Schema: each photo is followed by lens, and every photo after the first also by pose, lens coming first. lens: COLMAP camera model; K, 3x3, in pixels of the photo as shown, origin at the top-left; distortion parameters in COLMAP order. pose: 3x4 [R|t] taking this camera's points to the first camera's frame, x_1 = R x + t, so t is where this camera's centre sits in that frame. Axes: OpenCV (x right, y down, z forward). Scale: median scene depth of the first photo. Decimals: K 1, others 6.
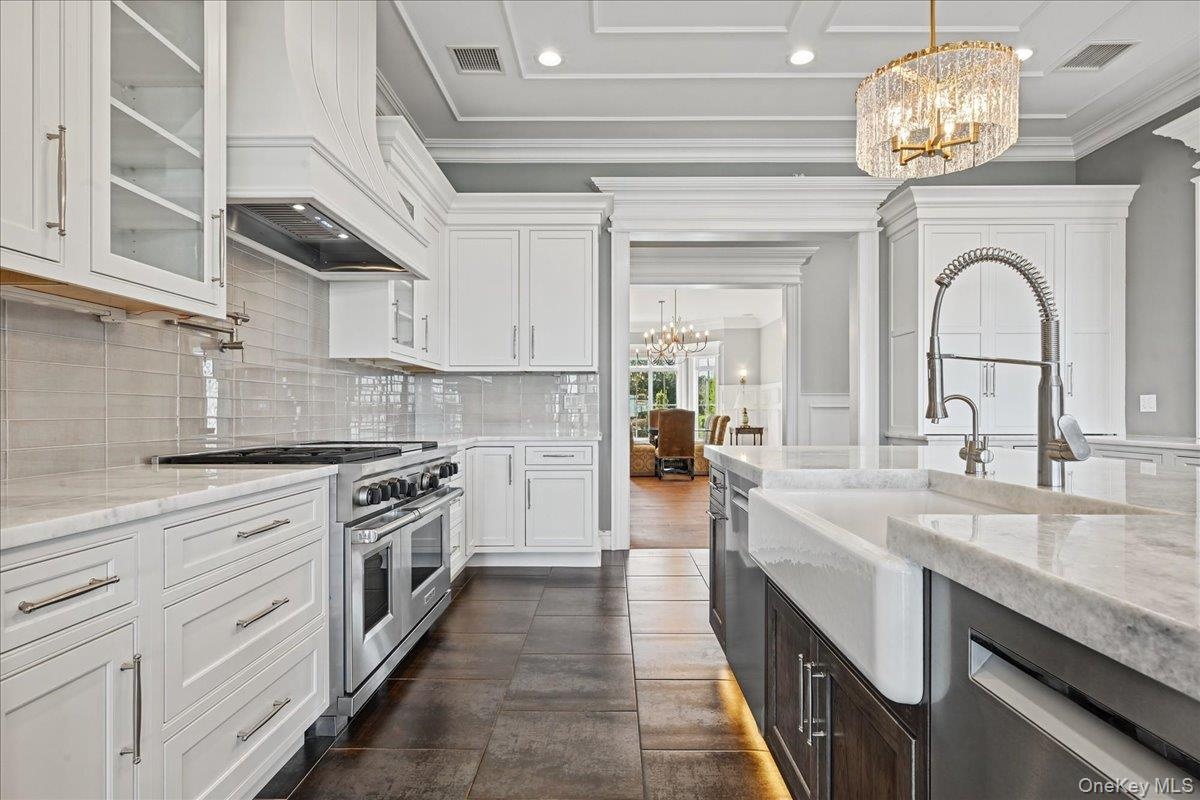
lens RADIAL K [[563.4, 0, 616.8], [0, 563.4, 411.6], [0, 0, 1]] dist [-0.000259, -0.000199]
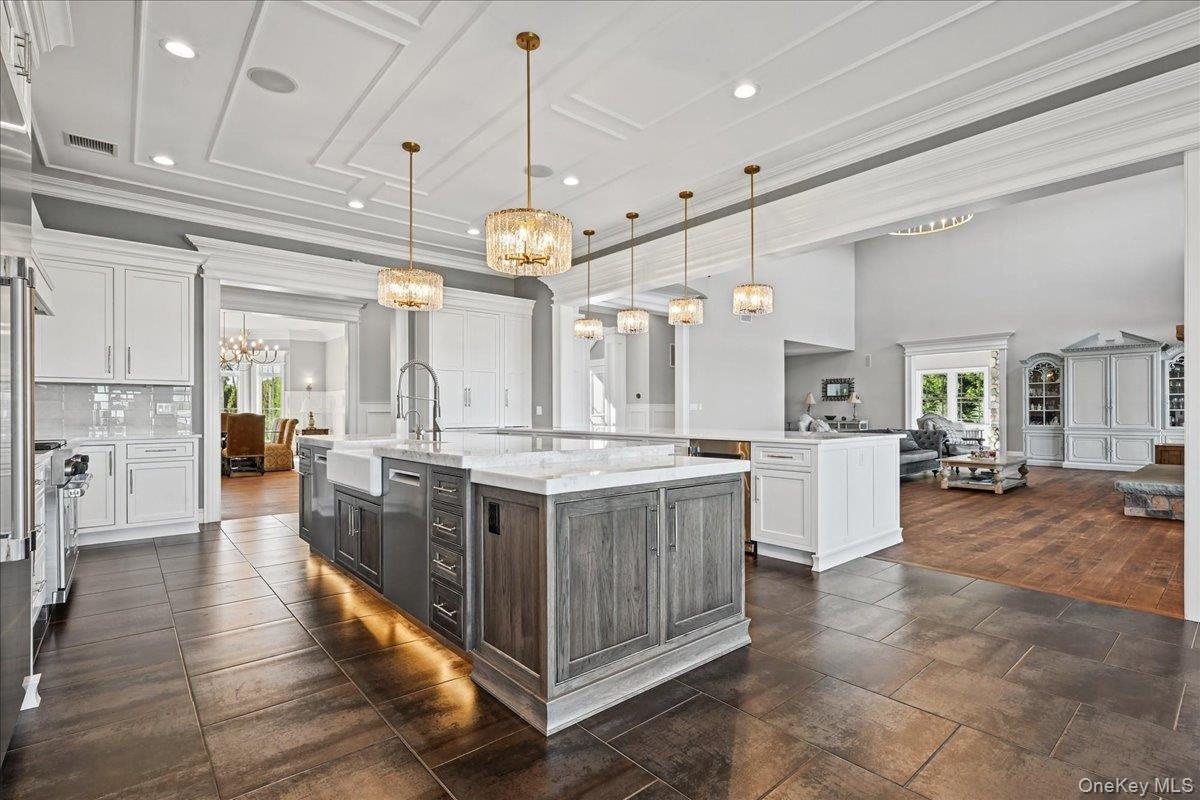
lens RADIAL K [[563.4, 0, 616.8], [0, 563.4, 411.6], [0, 0, 1]] dist [-0.000259, -0.000199]
pose [[0.744709, -0.000600, 0.667389, -0.144385], [0.003603, 0.999989, -0.003122, -0.002403], [-0.667380, 0.004729, 0.744703, -0.517029]]
